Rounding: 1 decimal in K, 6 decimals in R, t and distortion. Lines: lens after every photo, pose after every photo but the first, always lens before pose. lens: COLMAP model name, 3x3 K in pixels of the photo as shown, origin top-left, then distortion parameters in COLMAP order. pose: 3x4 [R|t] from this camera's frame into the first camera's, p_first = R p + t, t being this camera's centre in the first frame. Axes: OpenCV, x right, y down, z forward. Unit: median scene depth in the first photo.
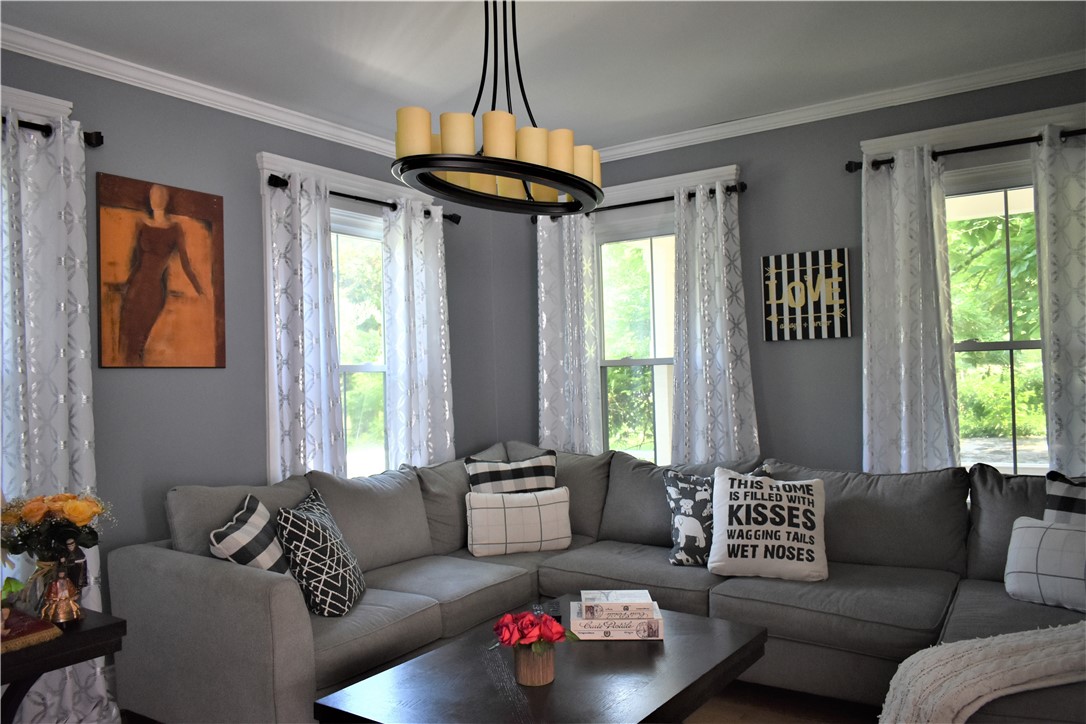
lens RADIAL K [[825.9, 0, 544.4], [0, 825.9, 361.9], [0, 0, 1]] dist [-0.022839, 0.011354]
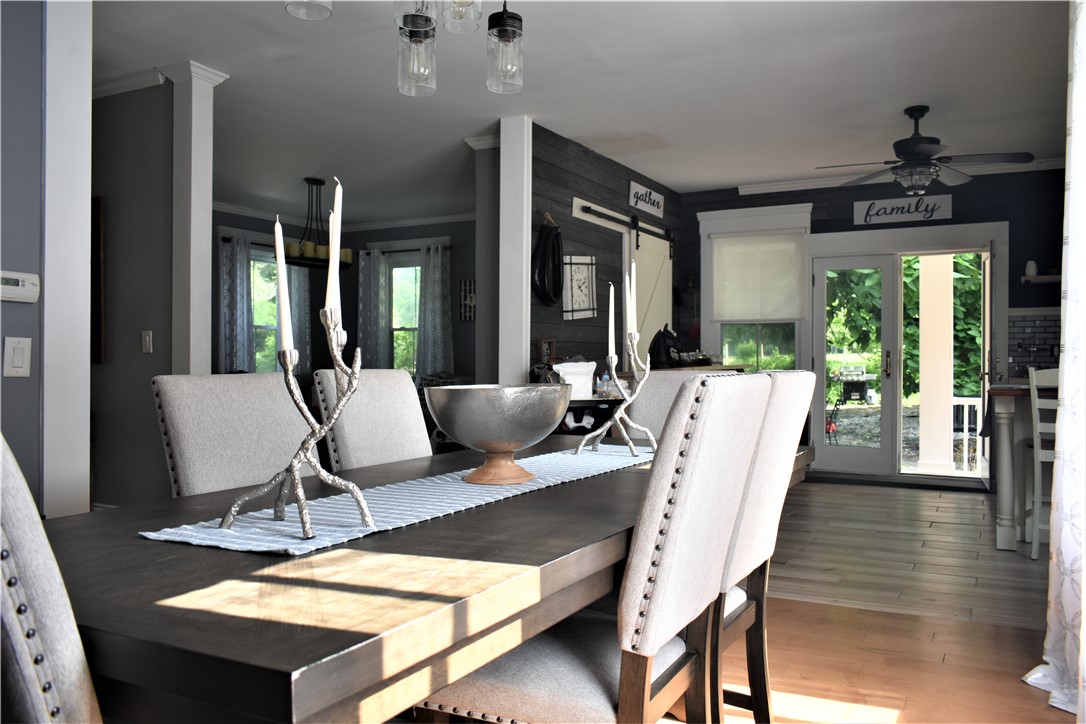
lens RADIAL K [[825.9, 0, 540.5], [0, 825.9, 363.4], [0, 0, 1]] dist [-0.022839, 0.011354]
pose [[0.995902, 0.031890, 0.084628, 0.301110], [-0.034265, 0.999054, 0.026762, 0.020345], [-0.083694, -0.029552, 0.996053, -1.138221]]
